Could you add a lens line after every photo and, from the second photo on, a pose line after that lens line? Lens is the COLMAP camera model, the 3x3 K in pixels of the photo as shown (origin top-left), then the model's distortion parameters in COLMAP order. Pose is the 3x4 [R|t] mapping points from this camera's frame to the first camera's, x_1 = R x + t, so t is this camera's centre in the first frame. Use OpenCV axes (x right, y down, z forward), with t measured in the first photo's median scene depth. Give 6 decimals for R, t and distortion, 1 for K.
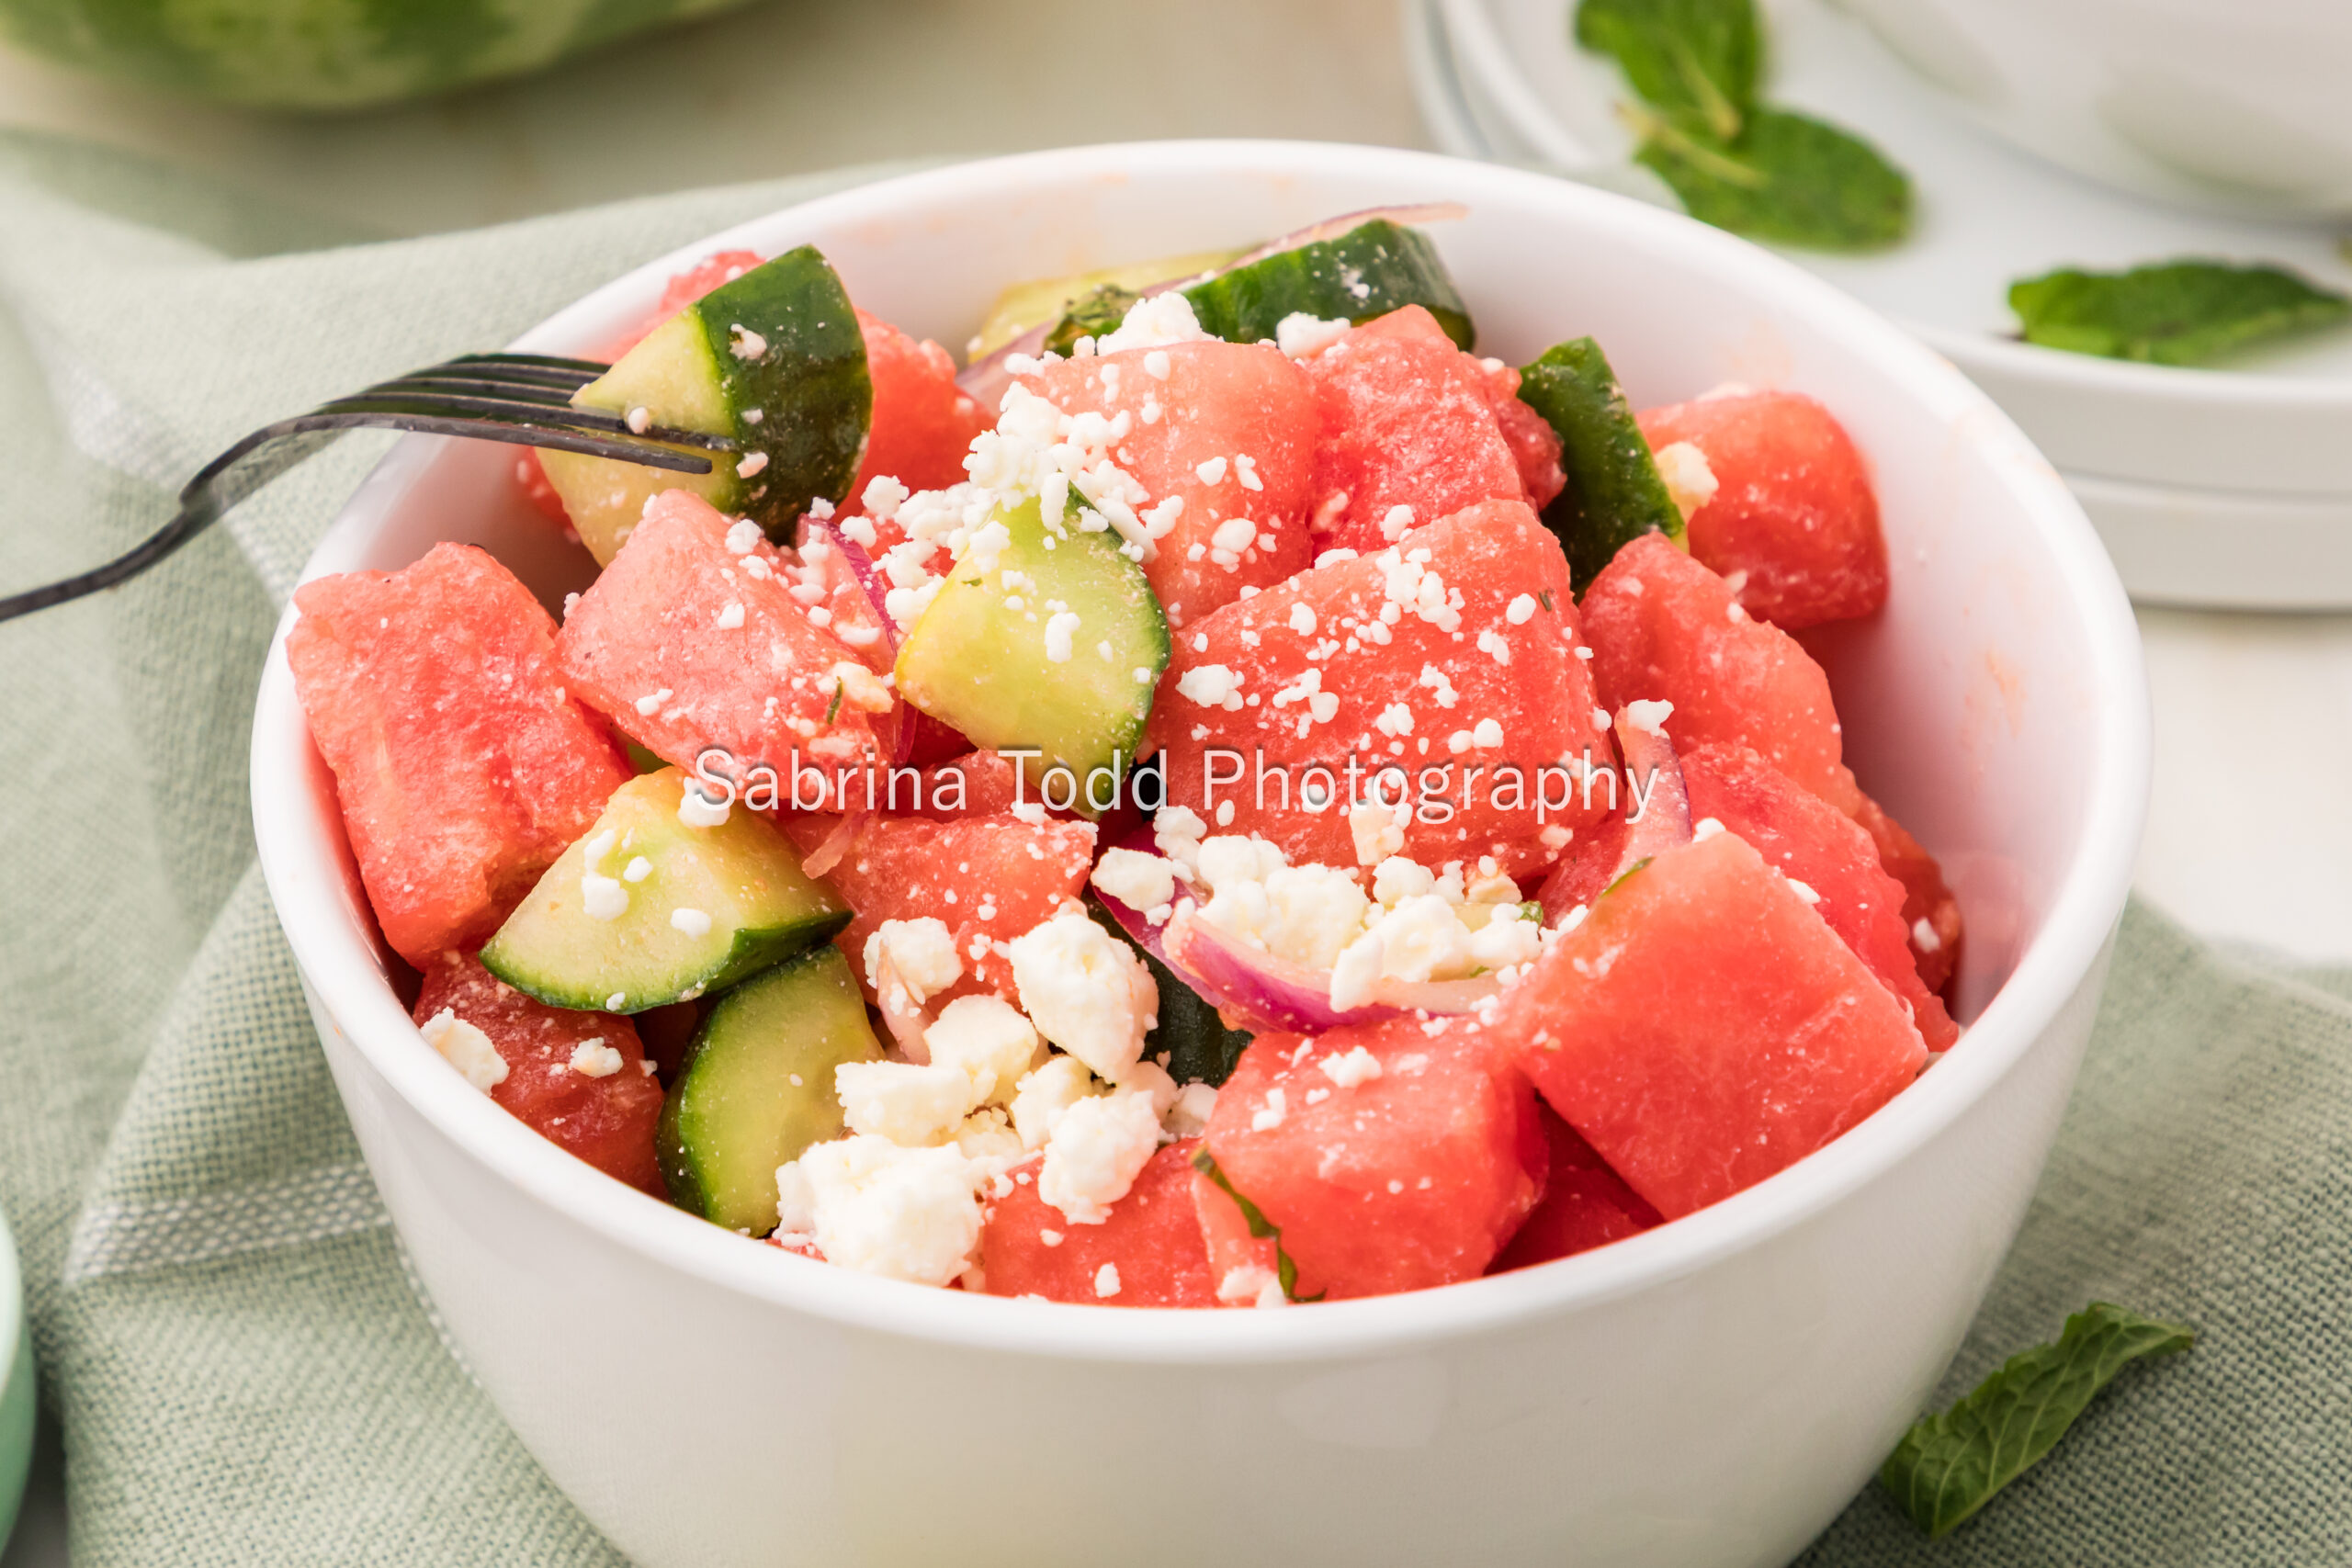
lens RADIAL K [[9734.0, 0, 1176.0], [0, 9734.0, 784.0], [0, 0, 1]] dist [-0.059662, 2.783105]
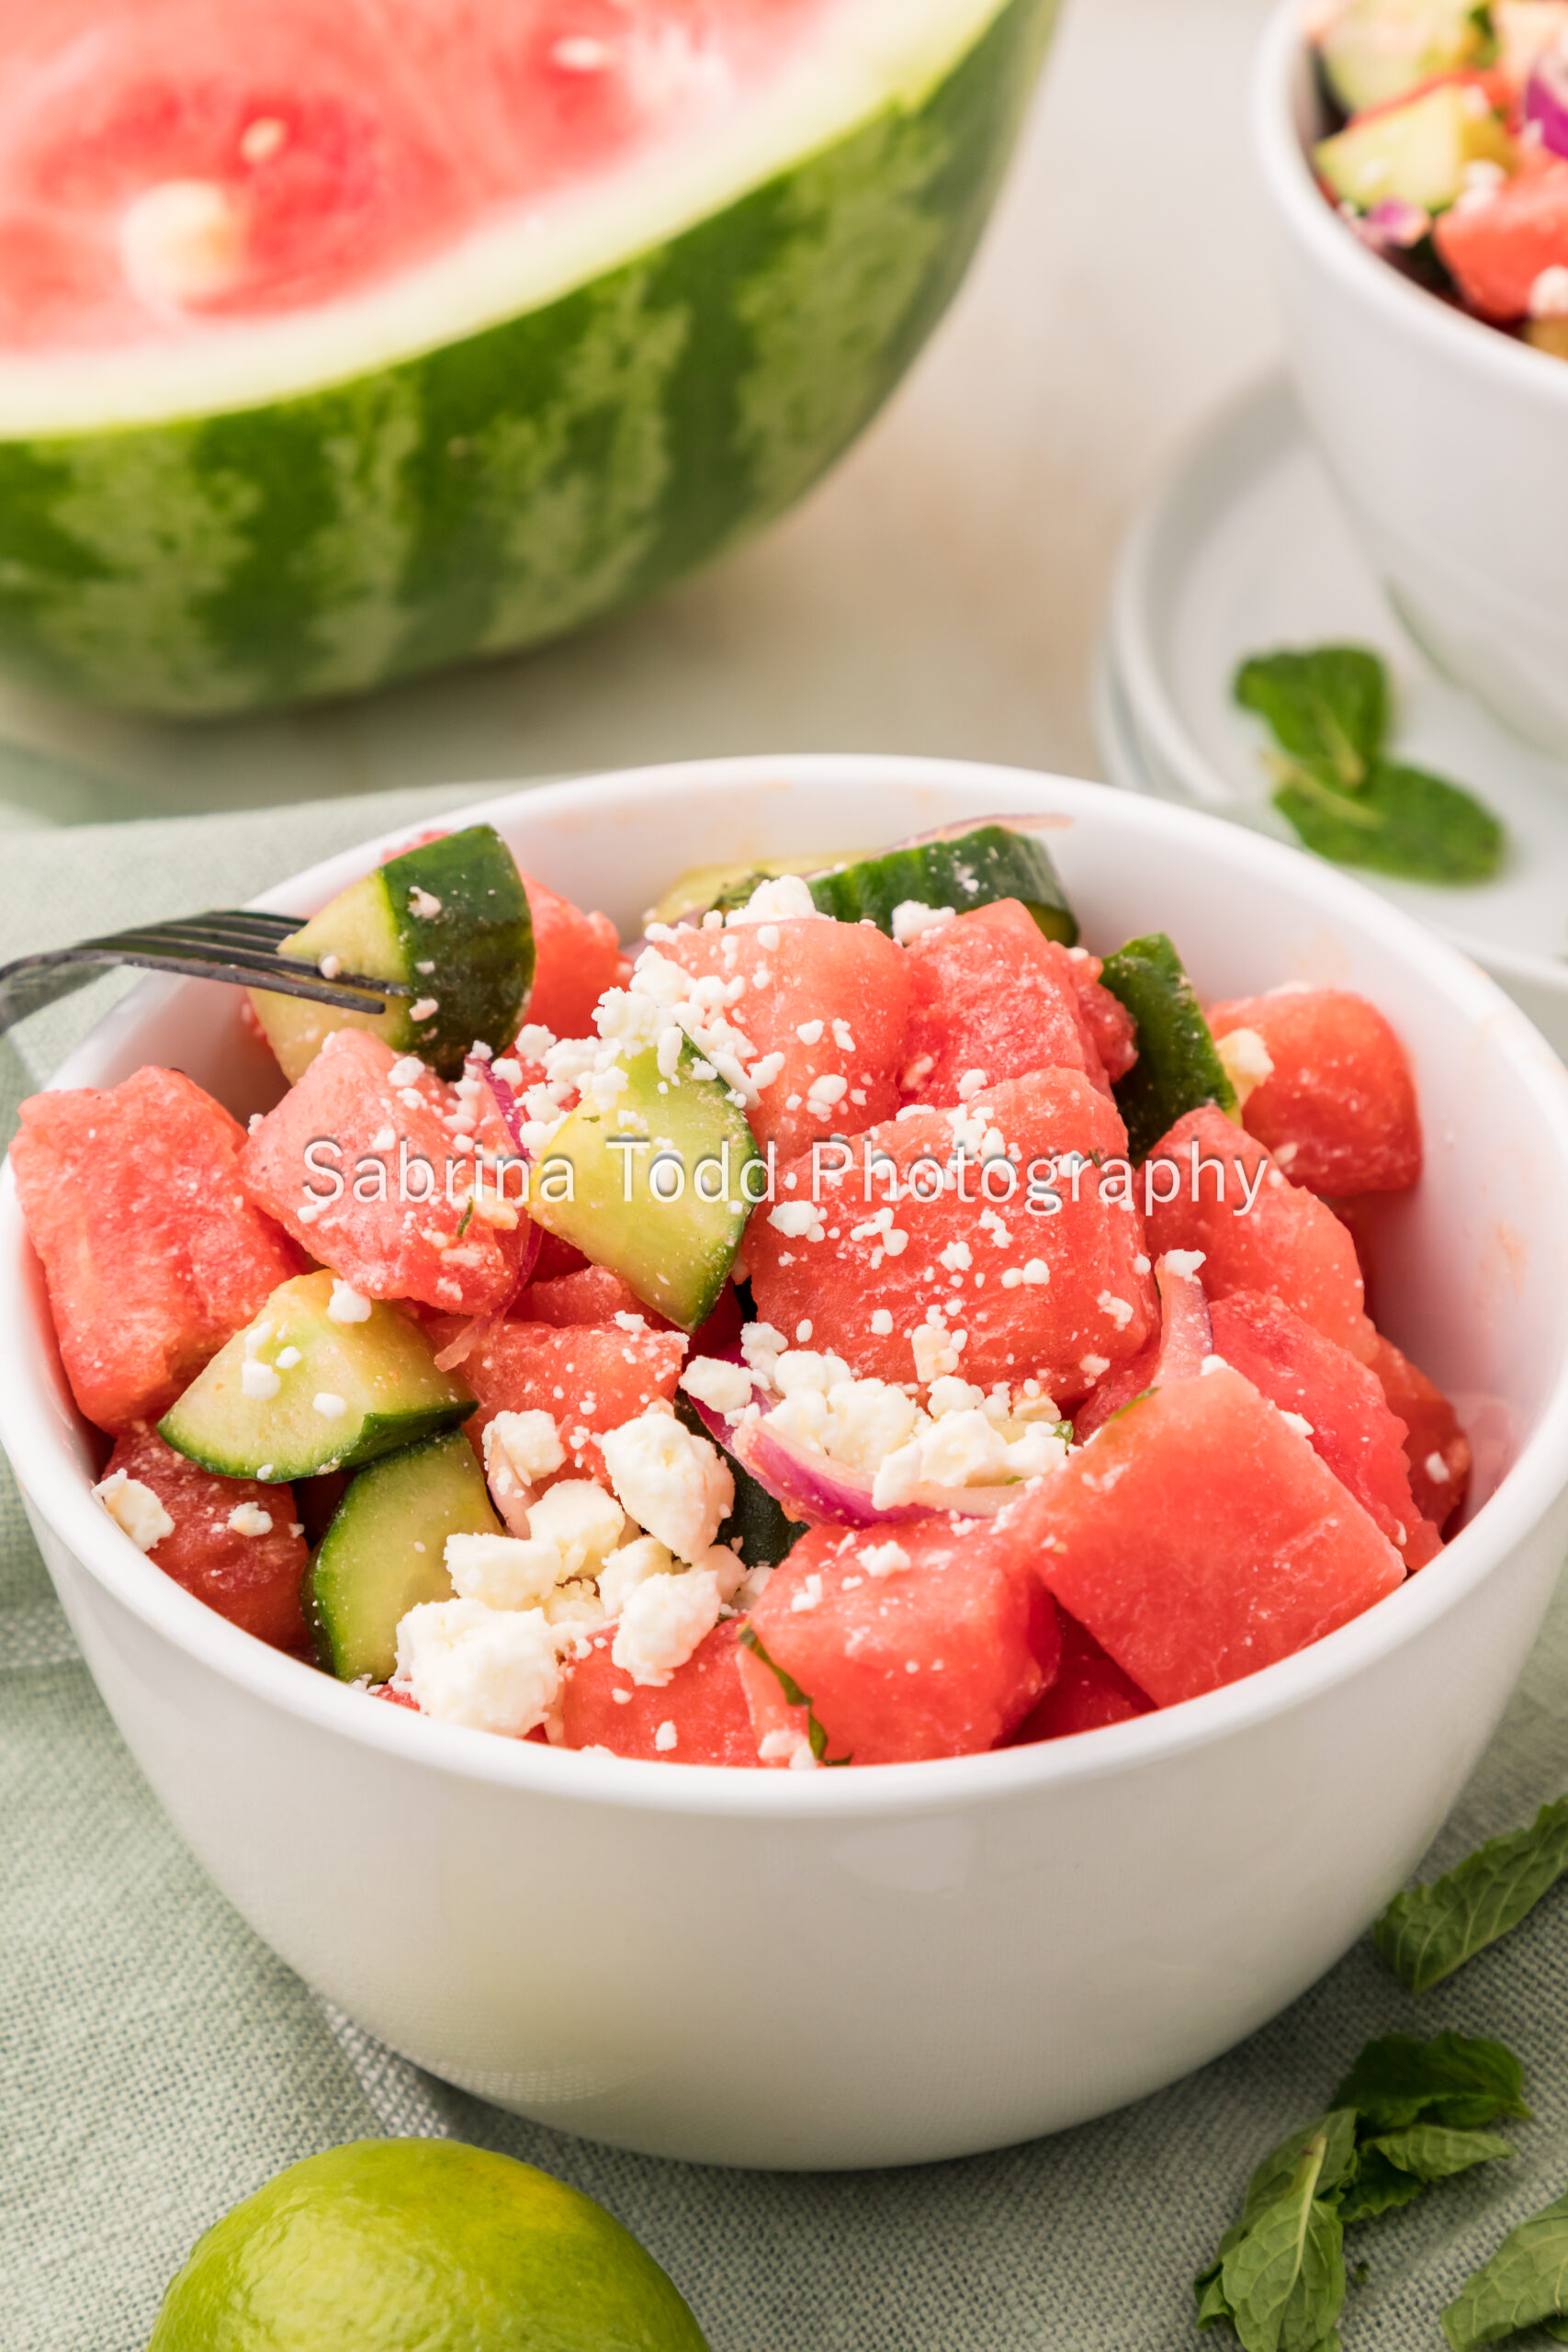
lens RADIAL K [[7057.9, 0, 785.0], [0, 7057.9, 1351.1], [0, 0, 1]] dist [-0.029649, -0.003891]
pose [[0.997032, 0.046197, -0.061592, 0.052933], [-0.046041, 0.998932, 0.003950, 0.002128], [0.061708, -0.001103, 0.998094, 0.171071]]
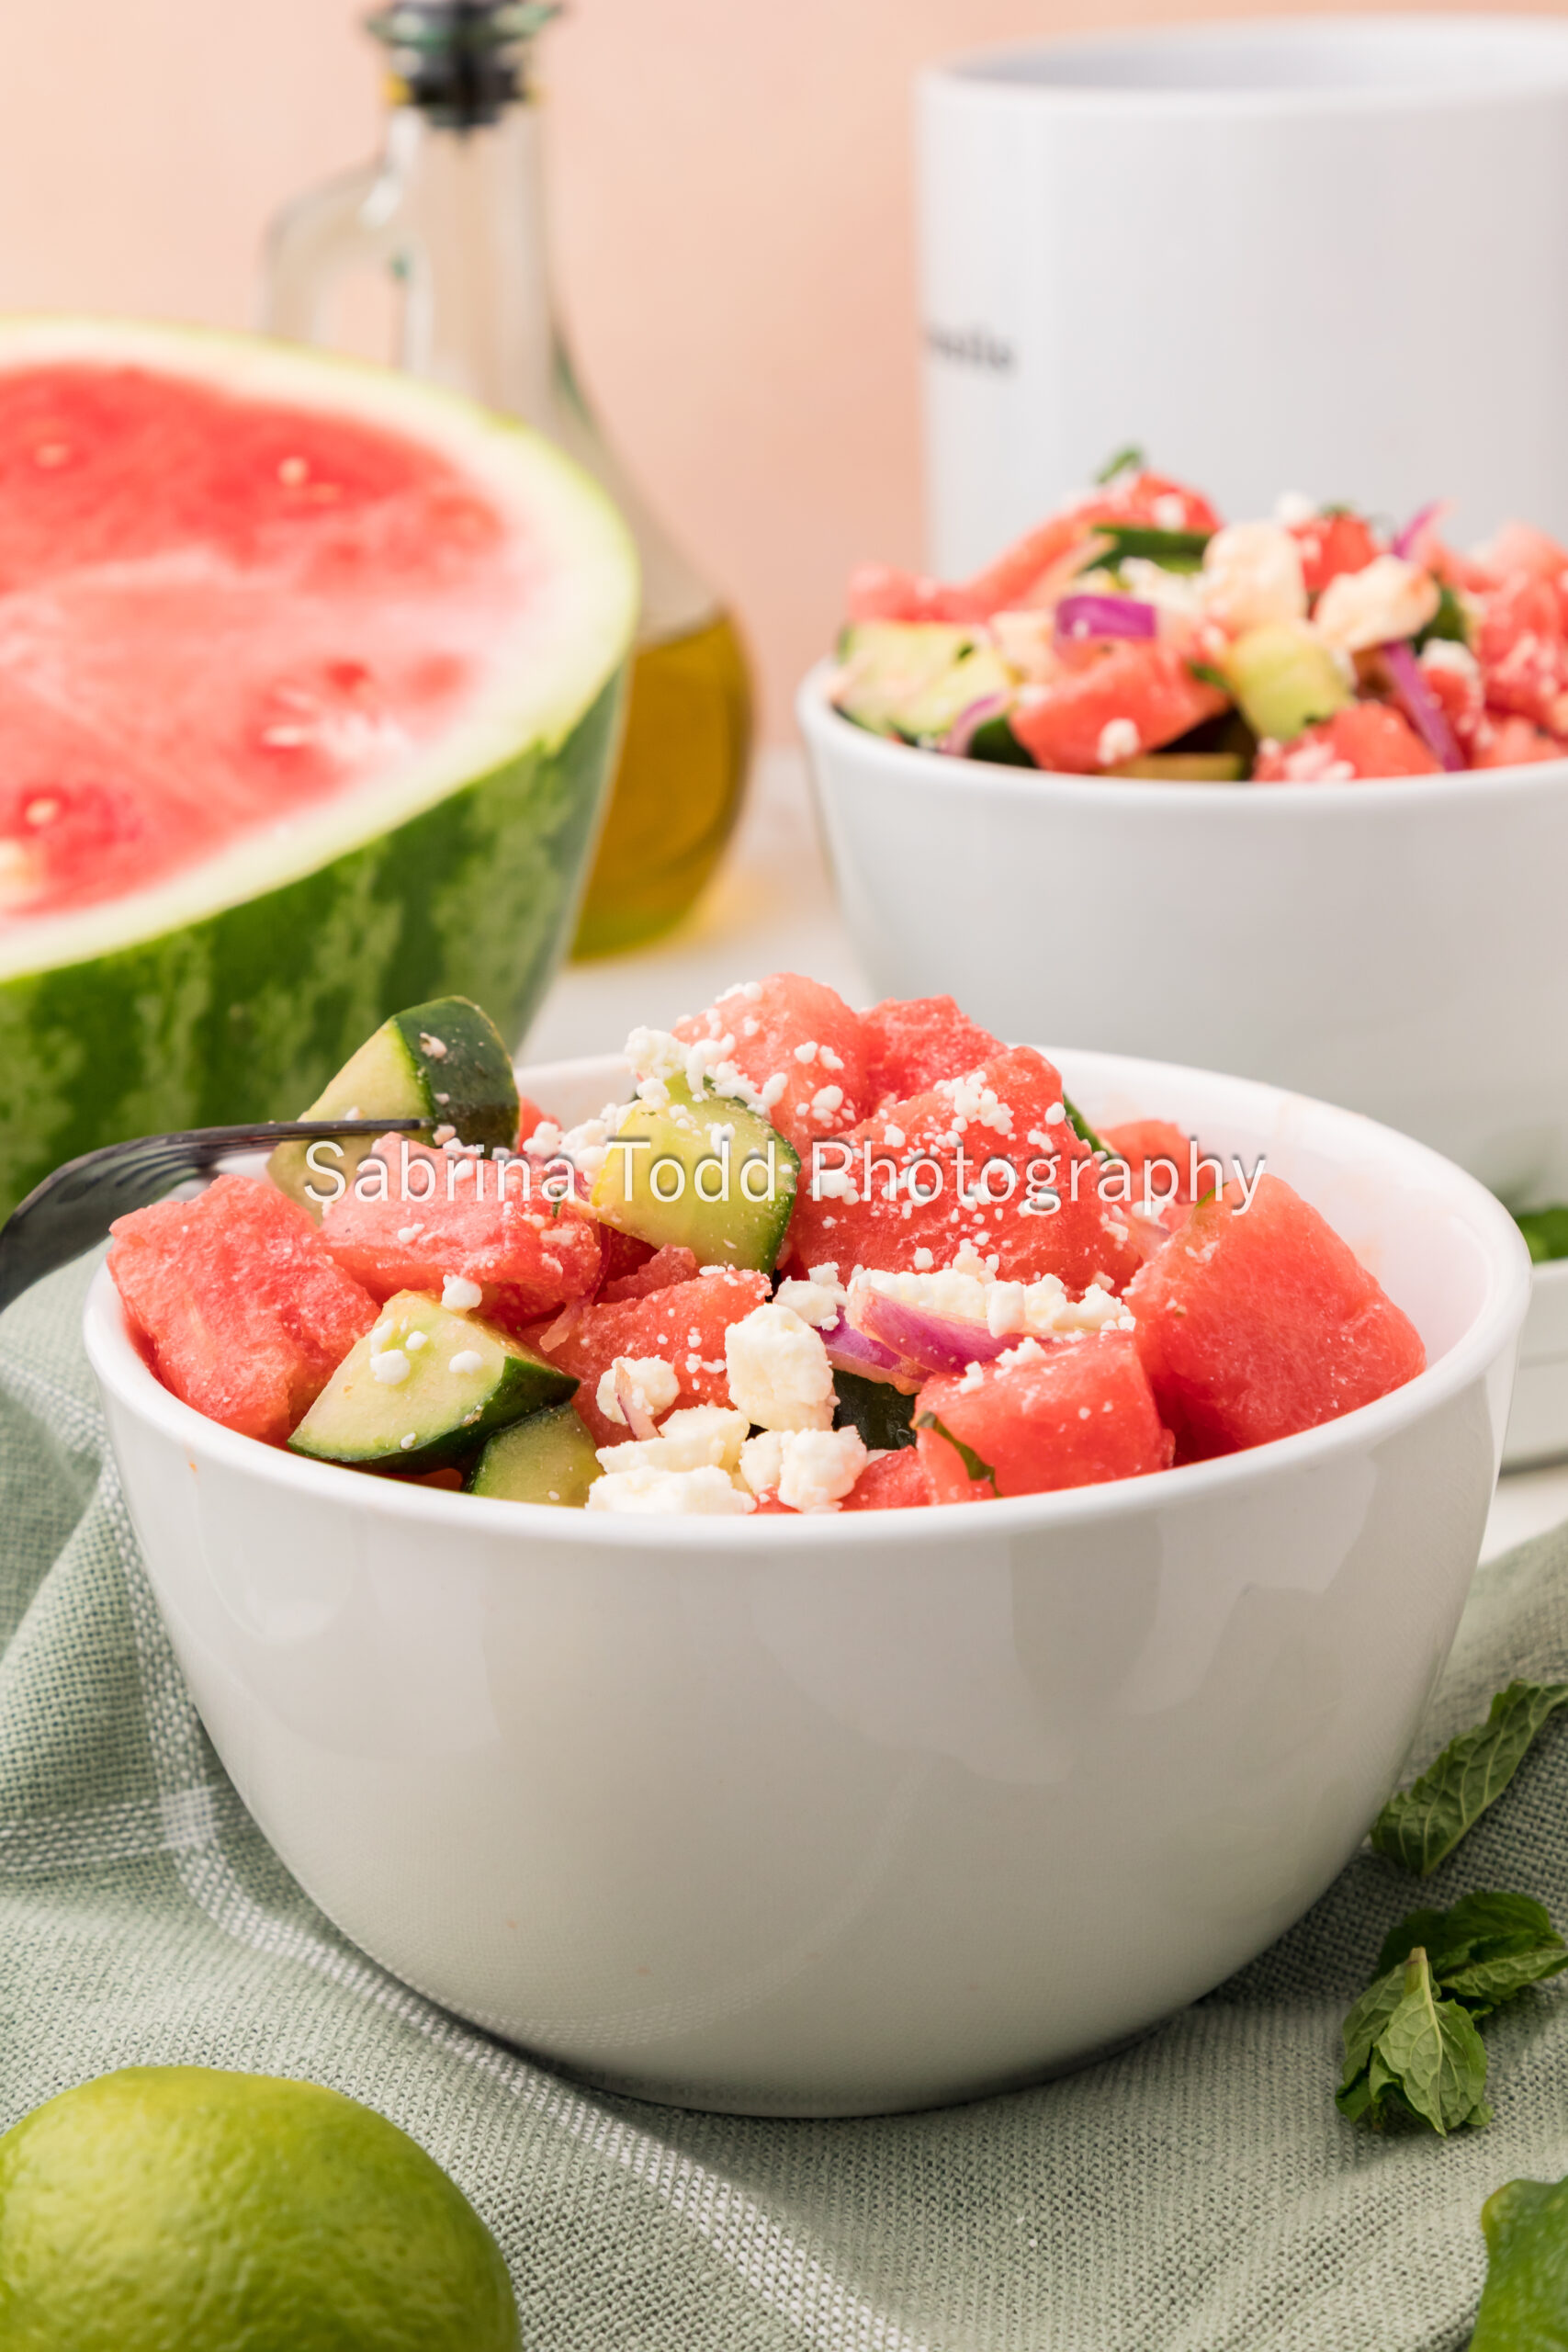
lens RADIAL K [[4796.3, 0, 786.3], [0, 4796.3, 934.6], [0, 0, 1]] dist [0.045770, -0.121483]
pose [[0.982562, -0.059219, 0.176253, -0.112948], [0.126503, 0.907624, -0.400269, 0.213888], [-0.136268, 0.415586, 0.899288, 0.396667]]
